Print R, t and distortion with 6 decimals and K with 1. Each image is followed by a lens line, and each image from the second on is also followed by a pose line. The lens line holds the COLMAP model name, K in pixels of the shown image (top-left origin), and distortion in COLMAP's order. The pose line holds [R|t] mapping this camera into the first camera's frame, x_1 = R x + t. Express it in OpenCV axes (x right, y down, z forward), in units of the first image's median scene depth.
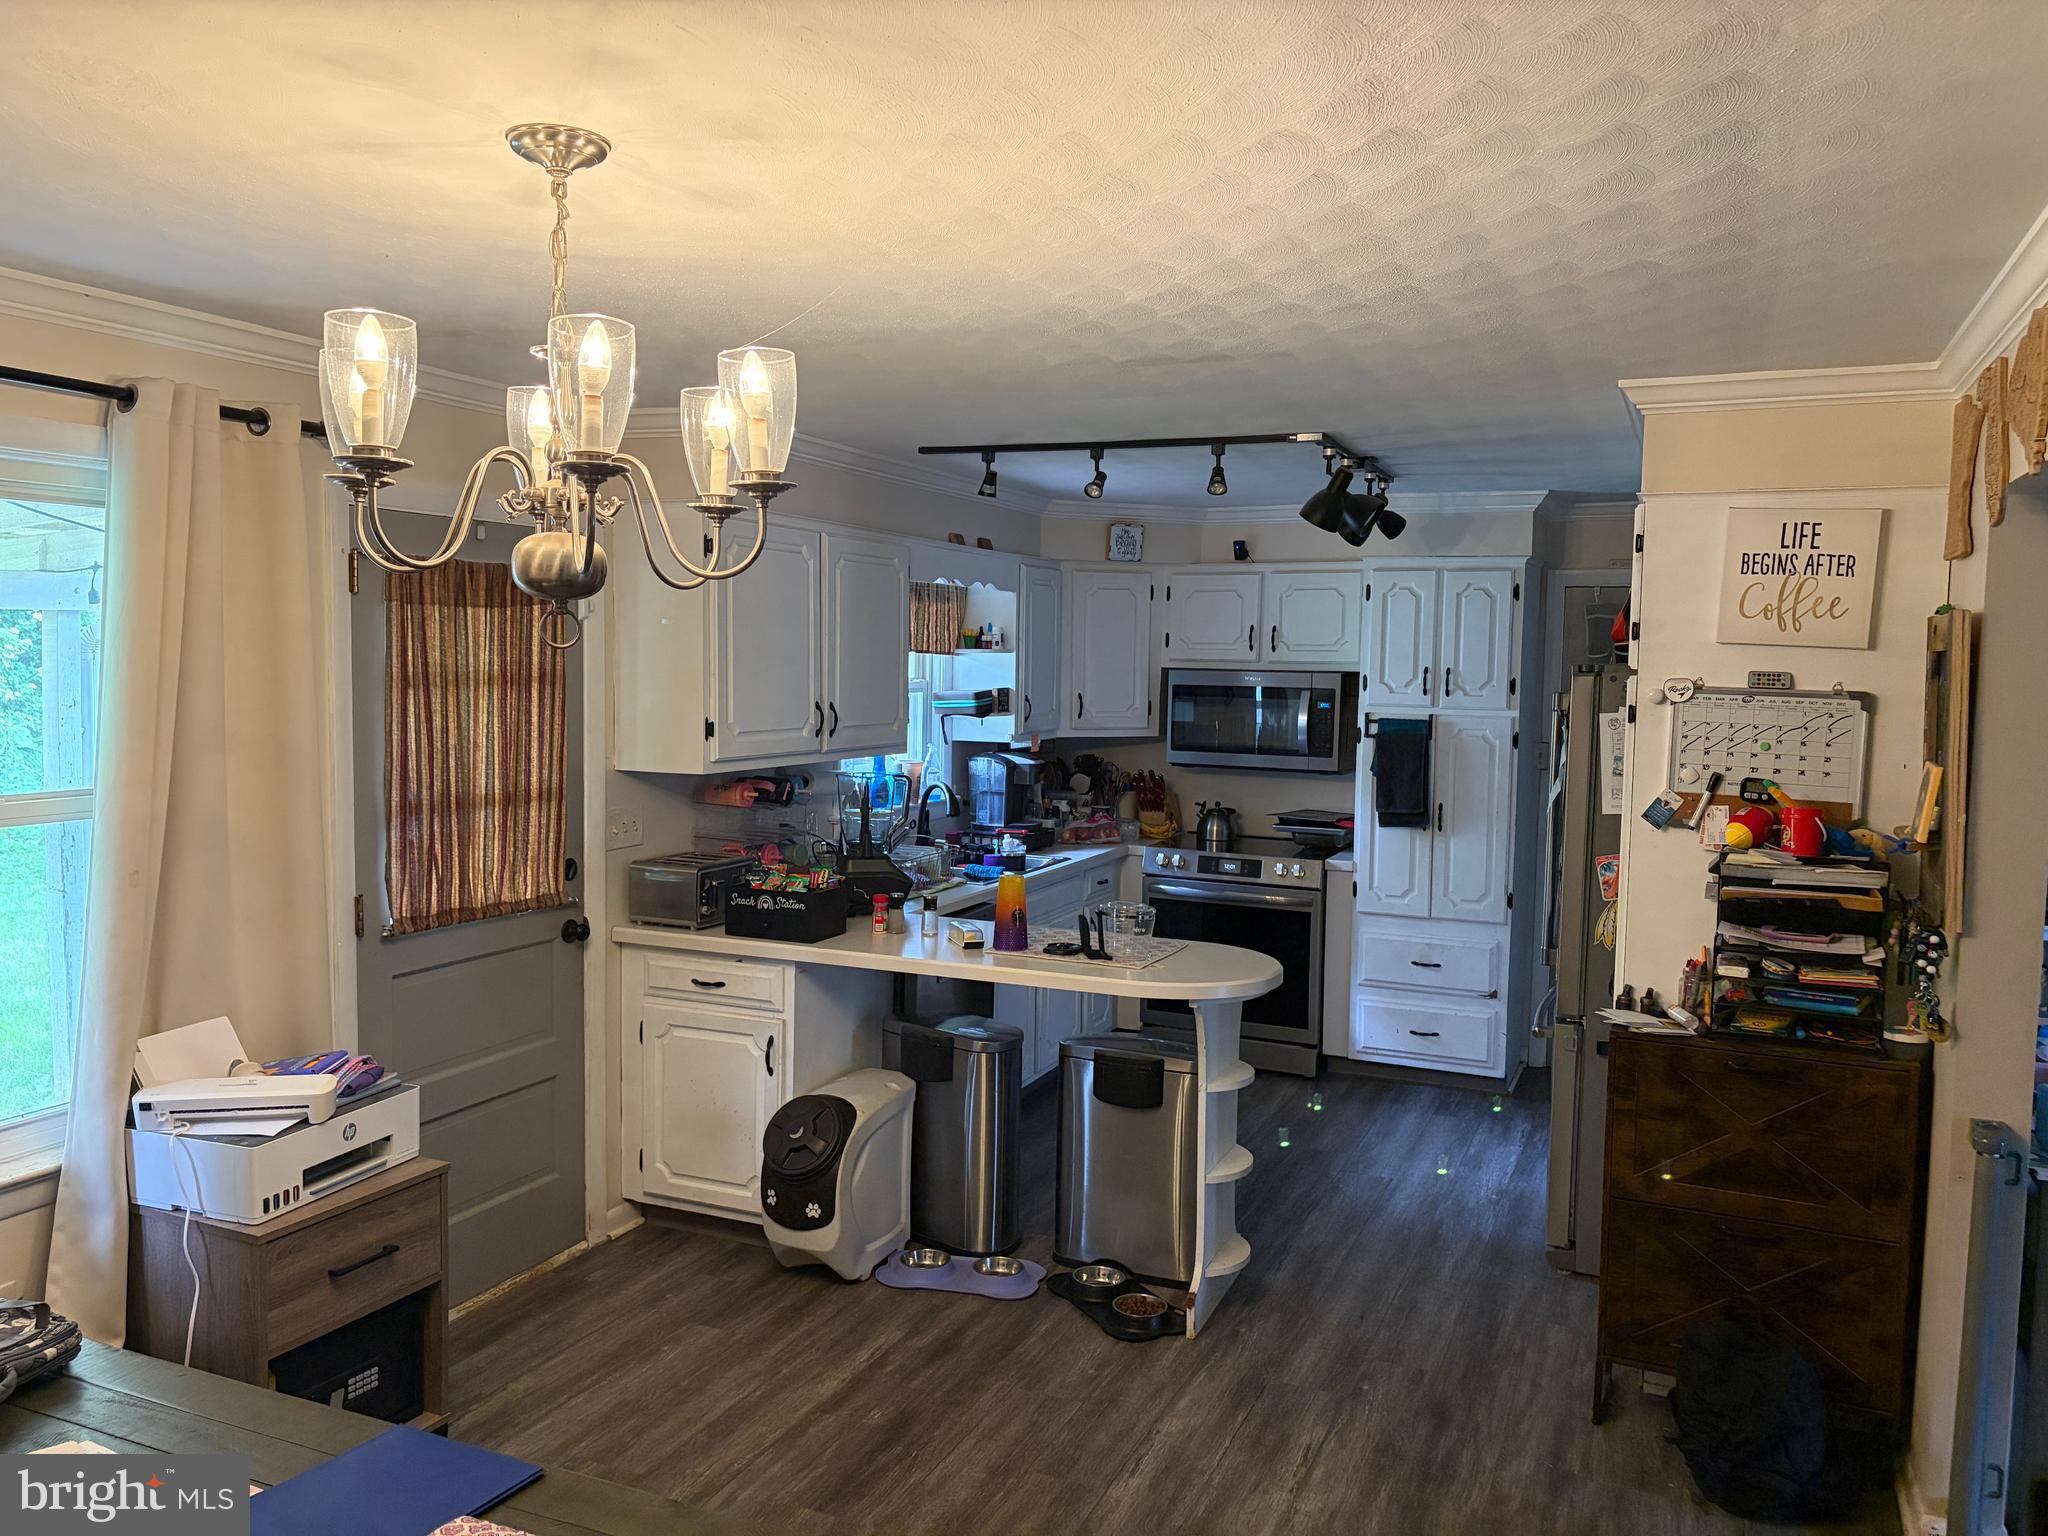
lens RADIAL K [[1565.3, 0, 1015.0], [0, 1565.3, 761.5], [0, 0, 1]] dist [0.038294, -0.031789]
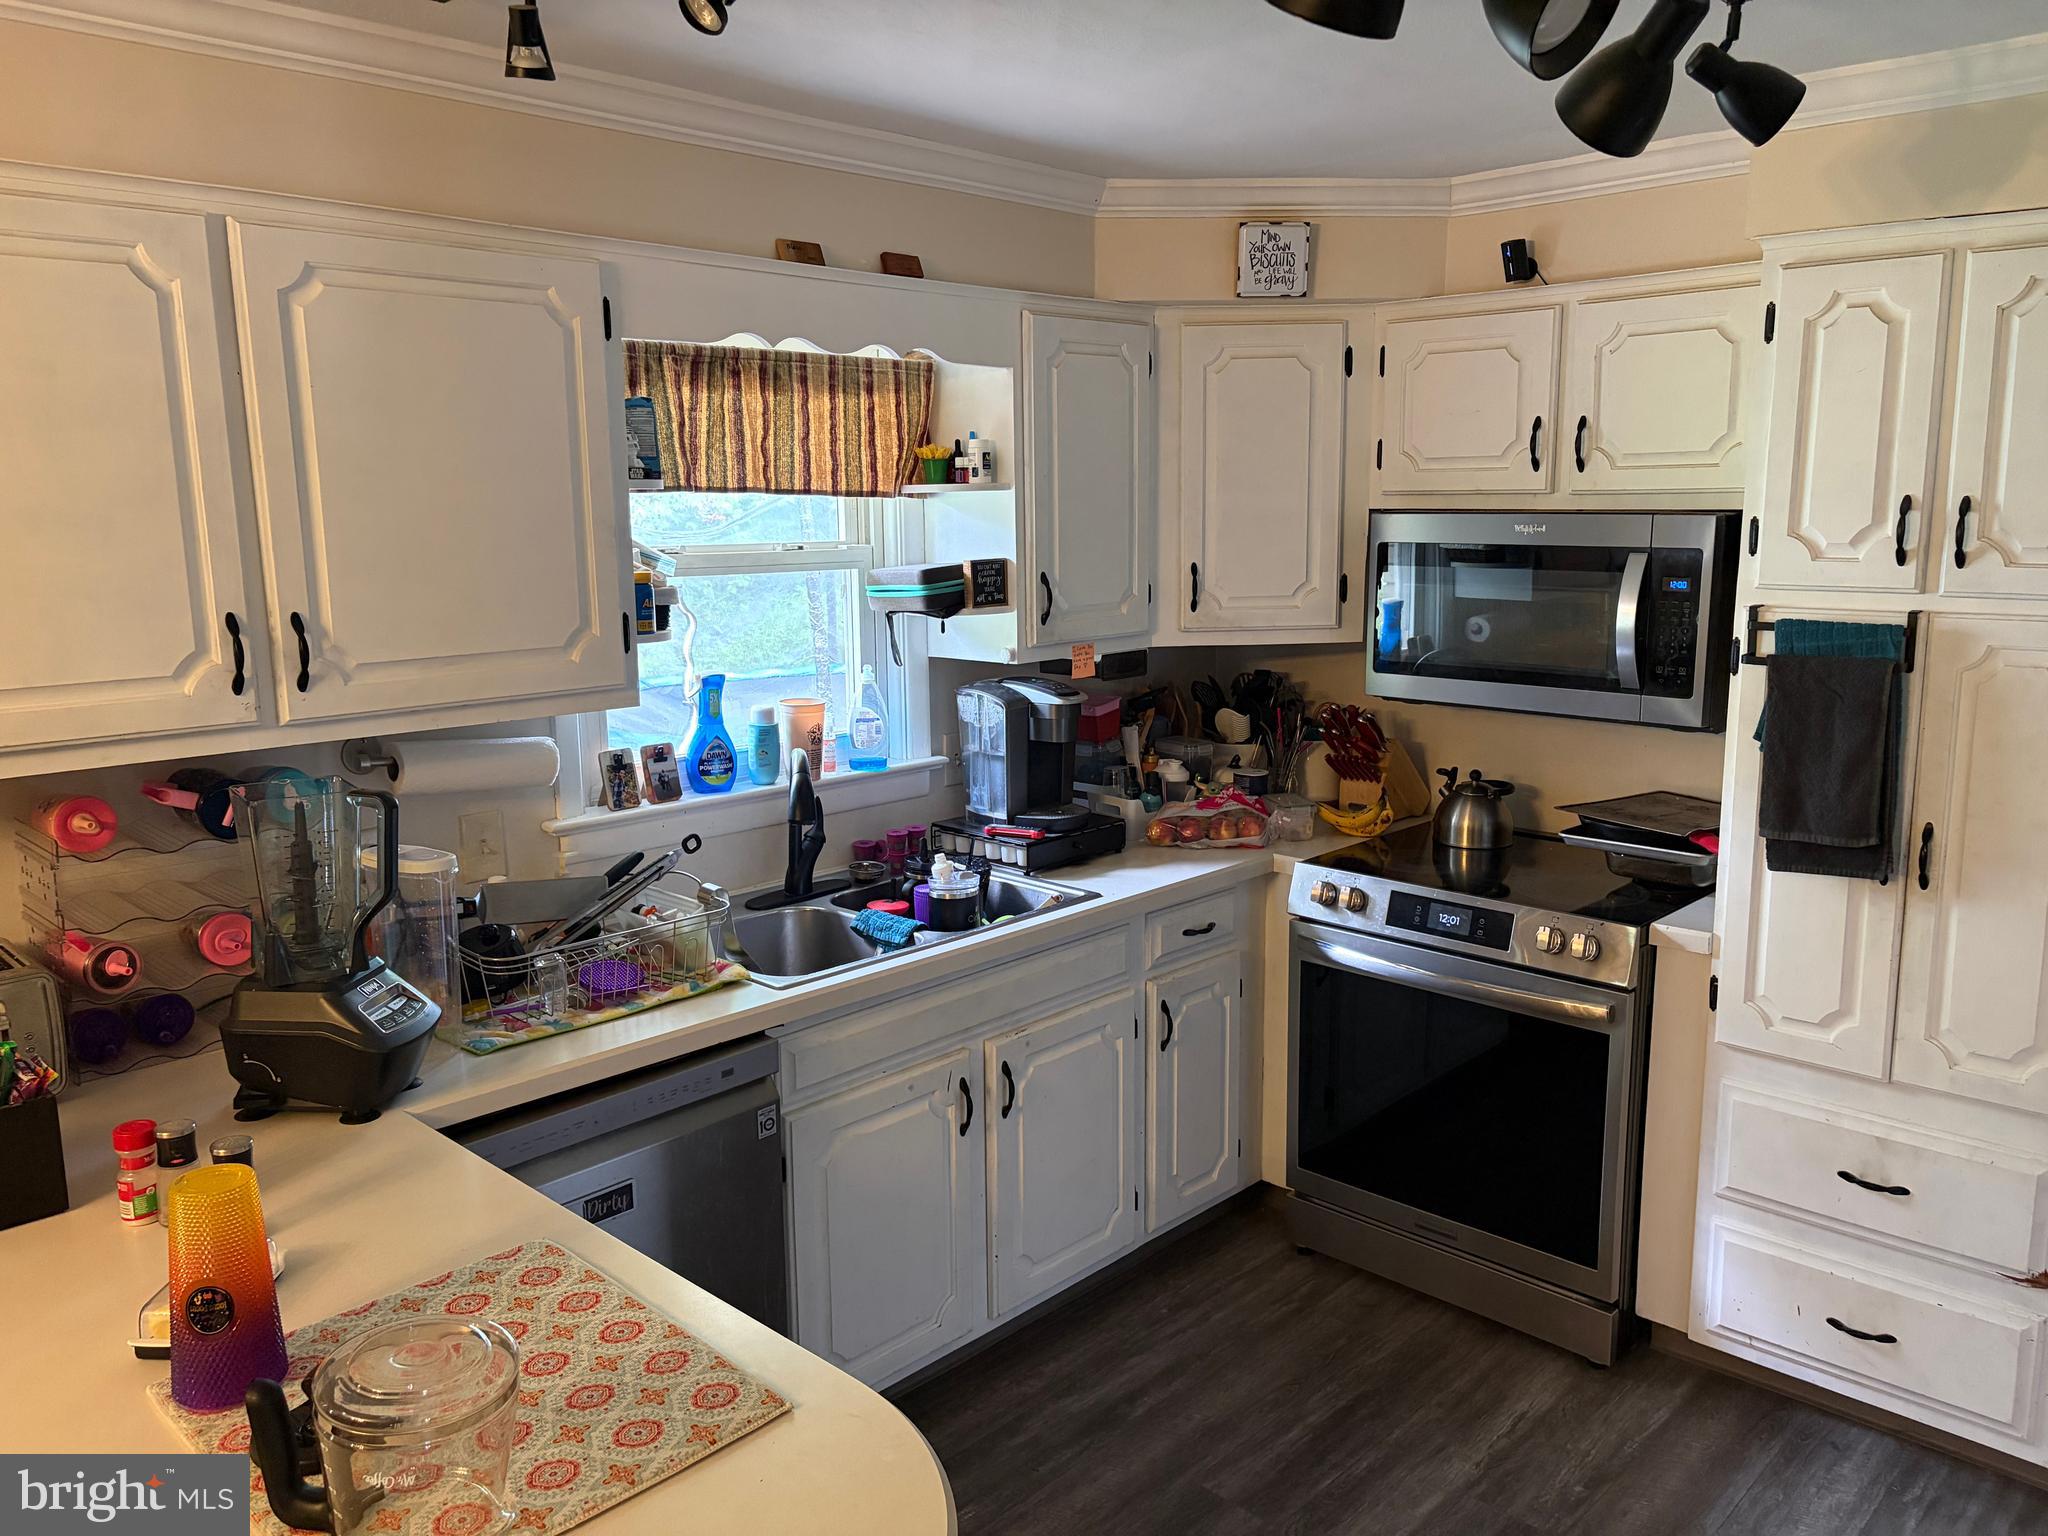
lens RADIAL K [[1565.3, 0, 1034.3], [0, 1565.3, 778.9], [0, 0, 1]] dist [0.038294, -0.031789]
pose [[0.941504, 0.034797, -0.335200, 0.182383], [0.002310, 0.993965, 0.109670, -0.031477], [0.336993, -0.104029, 0.935742, 0.511453]]
